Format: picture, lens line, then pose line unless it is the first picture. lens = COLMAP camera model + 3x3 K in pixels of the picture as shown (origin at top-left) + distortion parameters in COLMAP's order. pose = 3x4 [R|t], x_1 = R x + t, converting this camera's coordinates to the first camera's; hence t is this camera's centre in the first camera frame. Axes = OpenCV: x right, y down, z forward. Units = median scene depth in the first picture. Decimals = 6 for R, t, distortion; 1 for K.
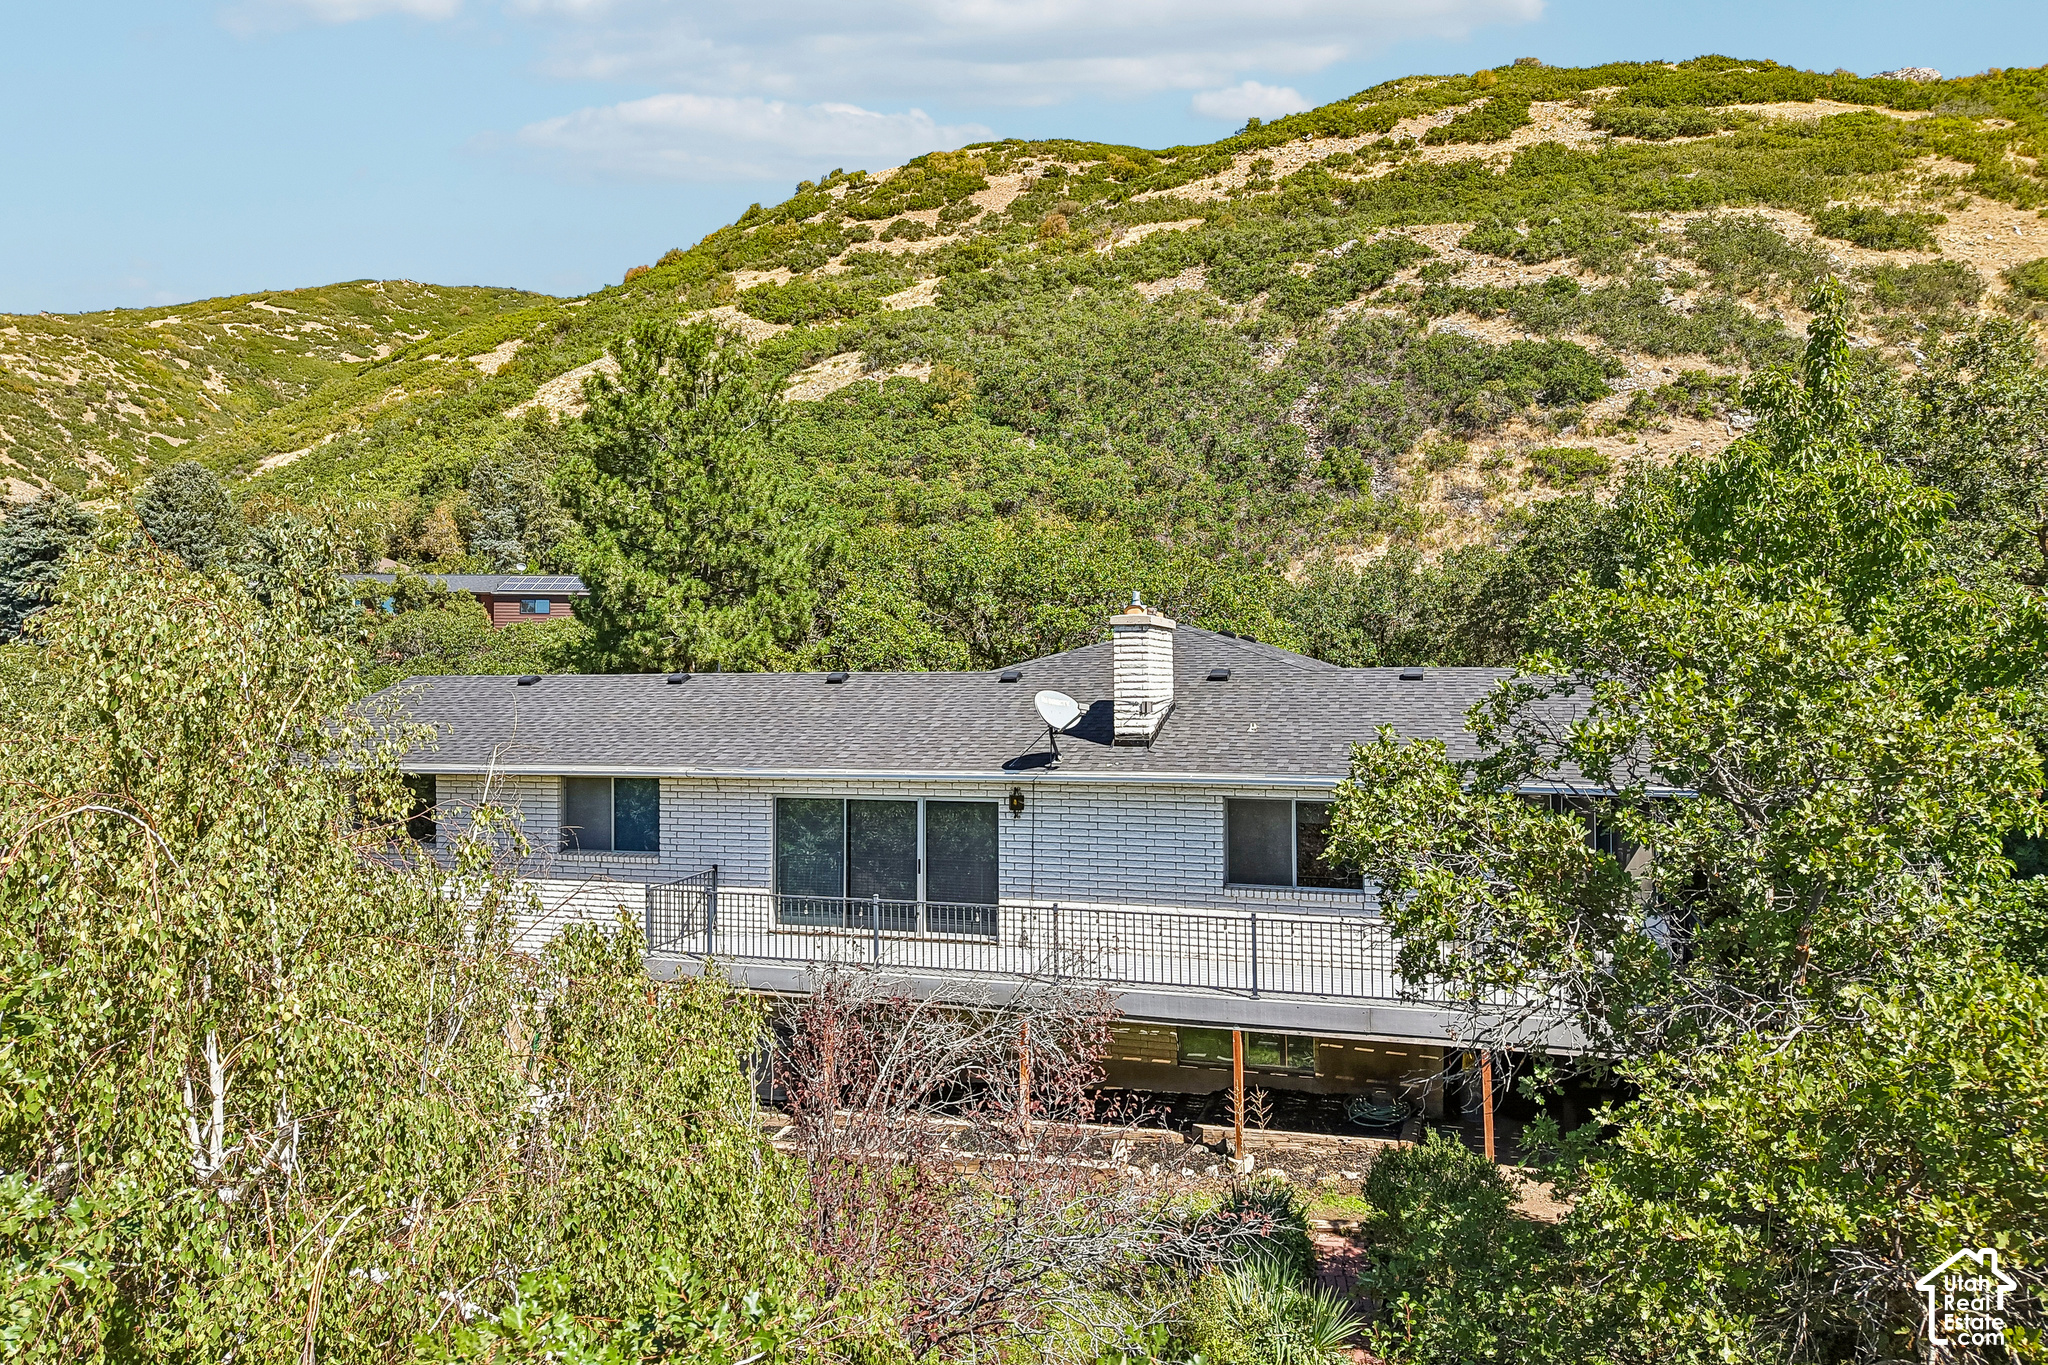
lens RADIAL K [[1367.7, 0, 1024.0], [0, 1367.7, 682.5], [0, 0, 1]] dist [0.007347, -0.005528]
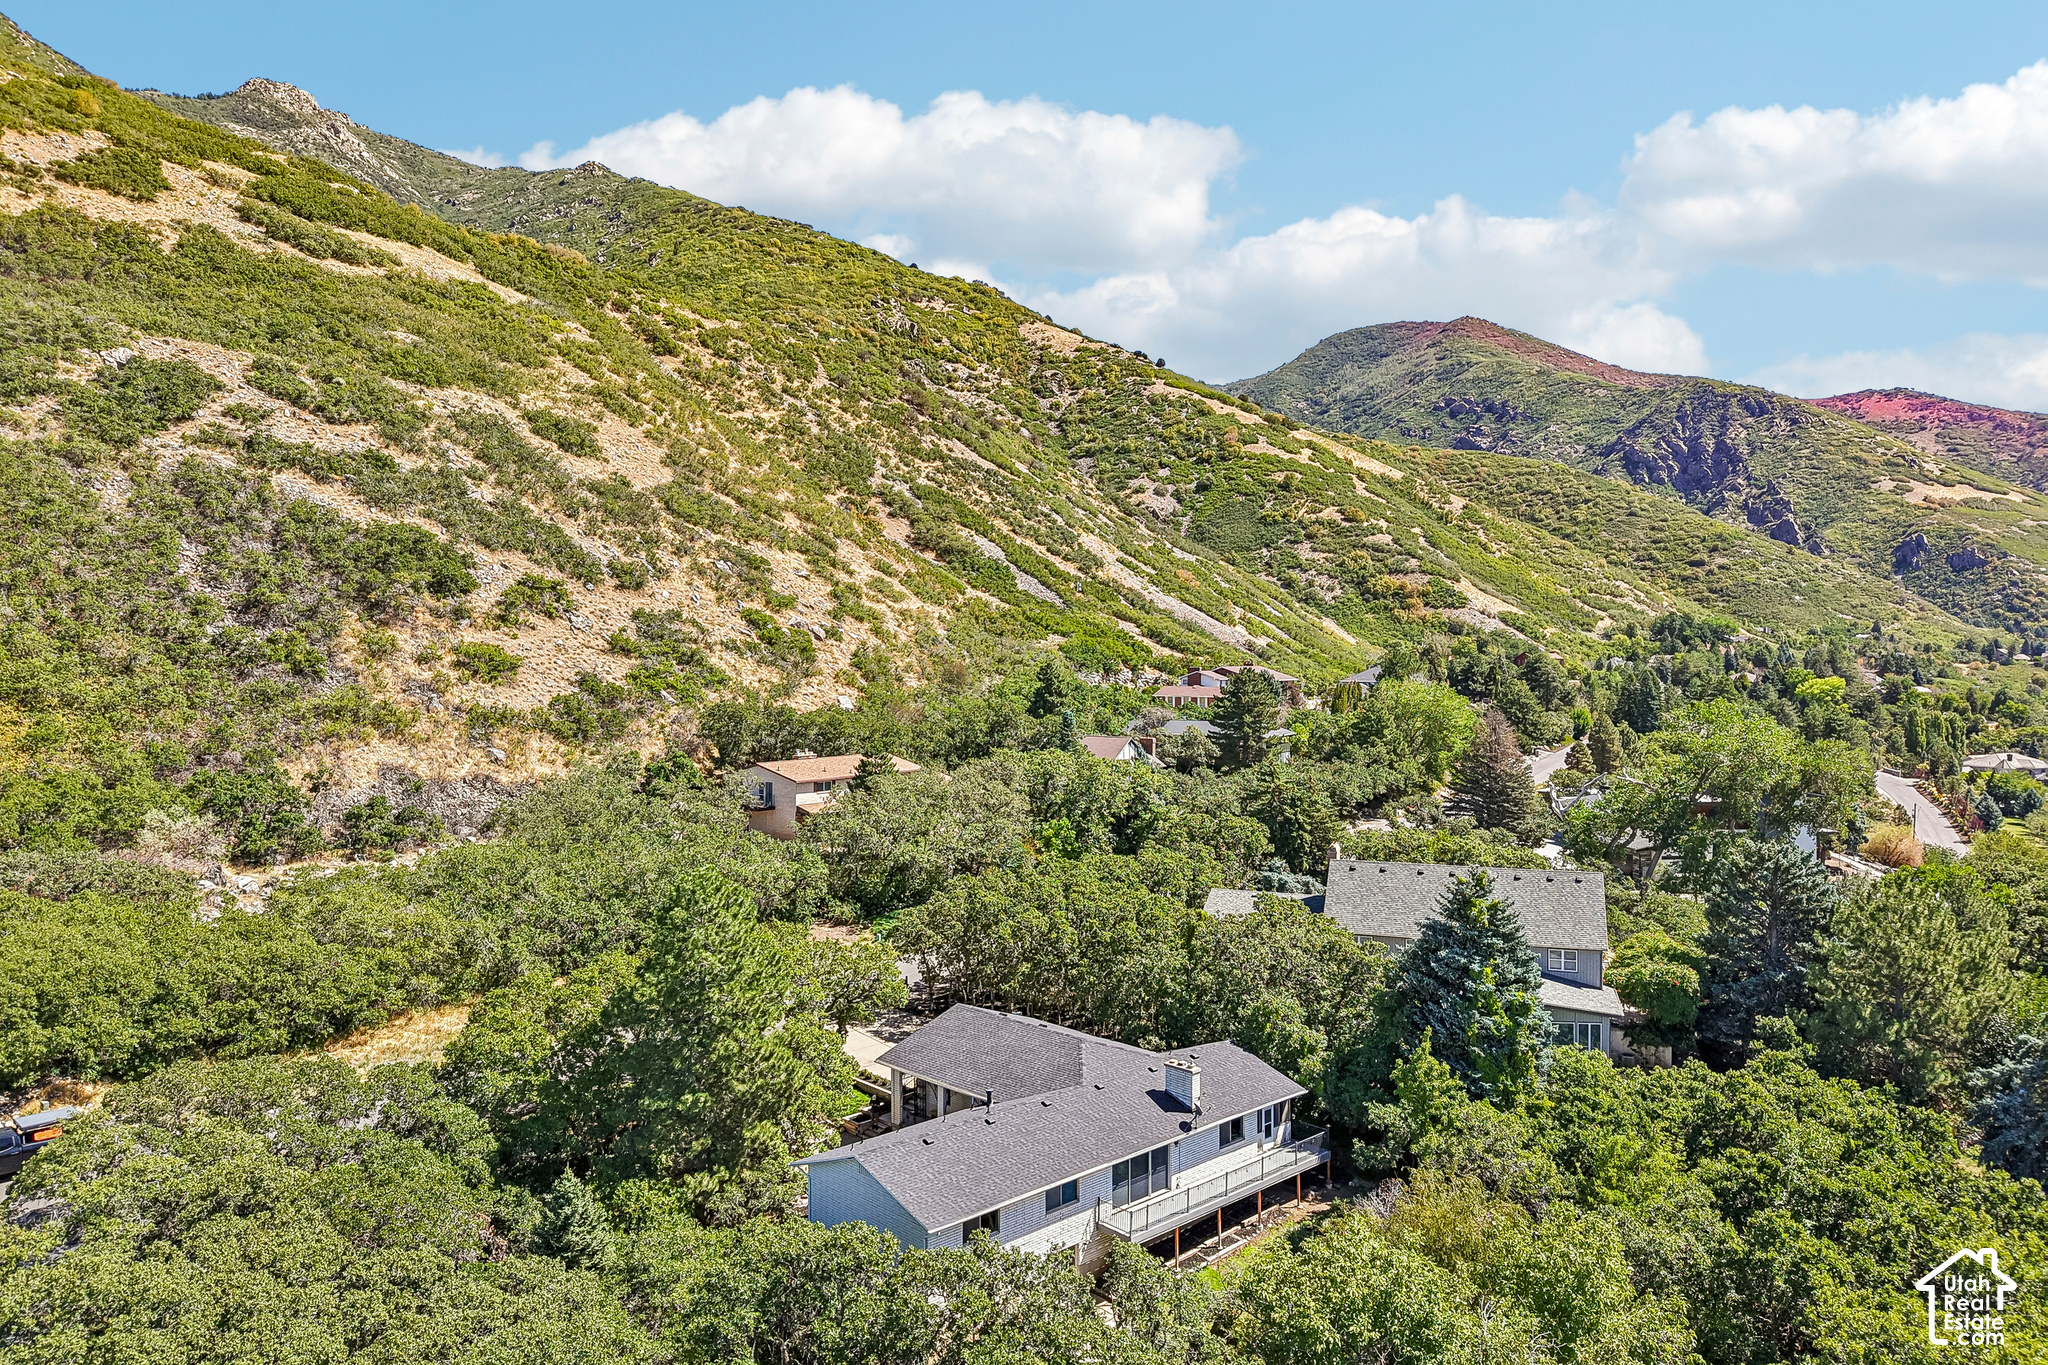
lens RADIAL K [[1367.7, 0, 1024.0], [0, 1367.7, 682.5], [0, 0, 1]] dist [0.007347, -0.005528]
pose [[0.470949, -0.011527, 0.882085, -0.233952], [-0.005553, 0.999856, 0.016031, -0.080645], [-0.882143, -0.012448, 0.470817, -0.008176]]
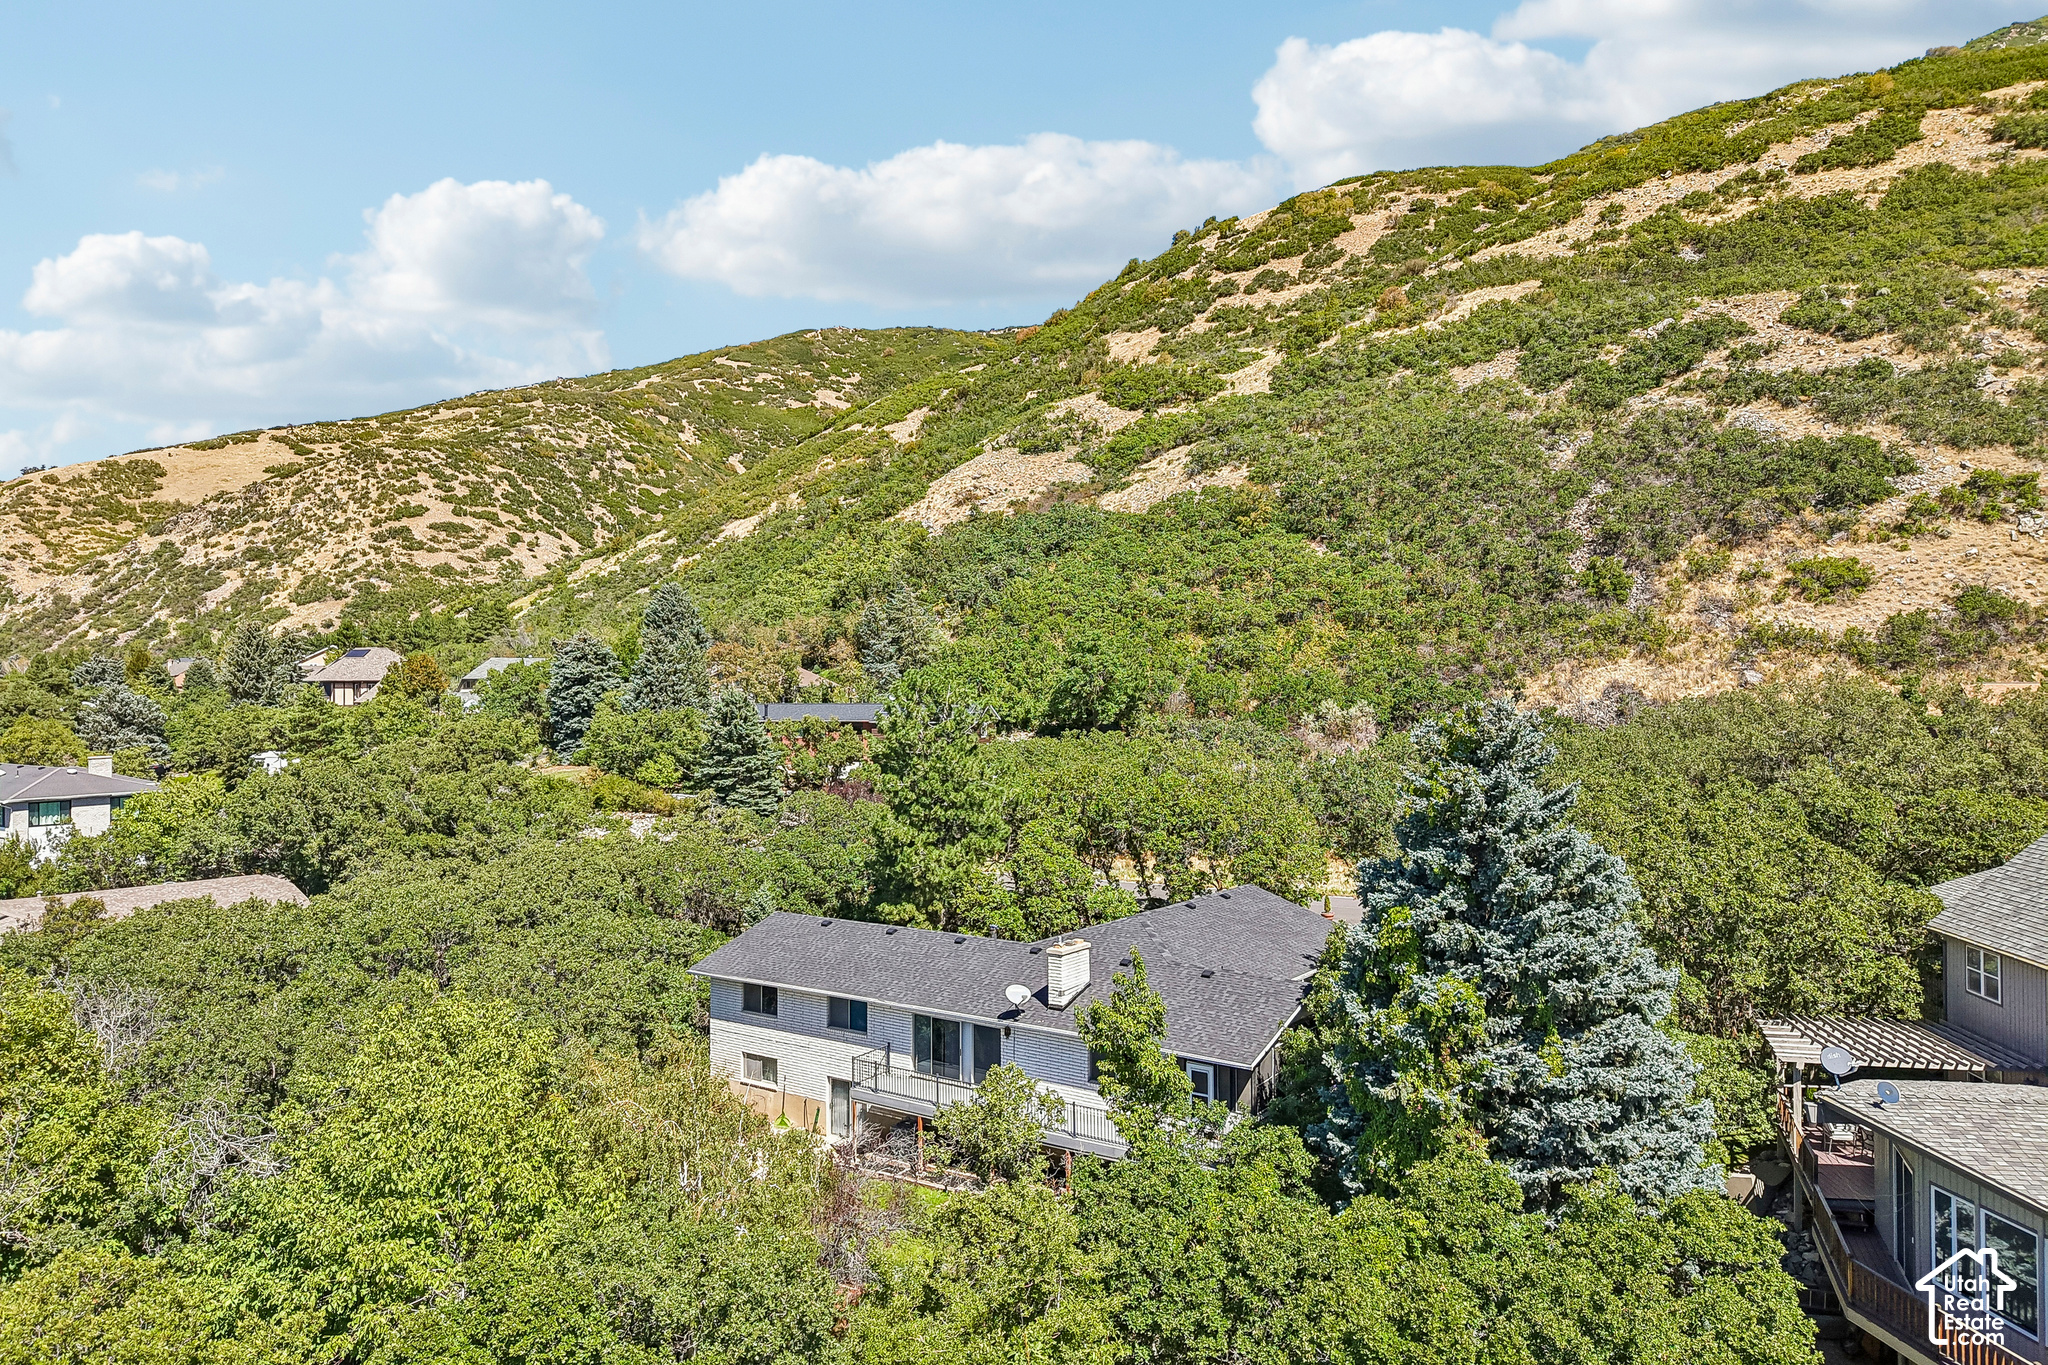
lens RADIAL K [[1355.9, 0, 1024.0], [0, 1355.9, 682.5], [0, 0, 1]] dist [0.050501, -0.049818]
pose [[0.957788, -0.000789, -0.287473, 0.054693], [0.001420, 0.999997, 0.001985, -0.040153], [0.287471, -0.002310, 0.957787, -0.092091]]
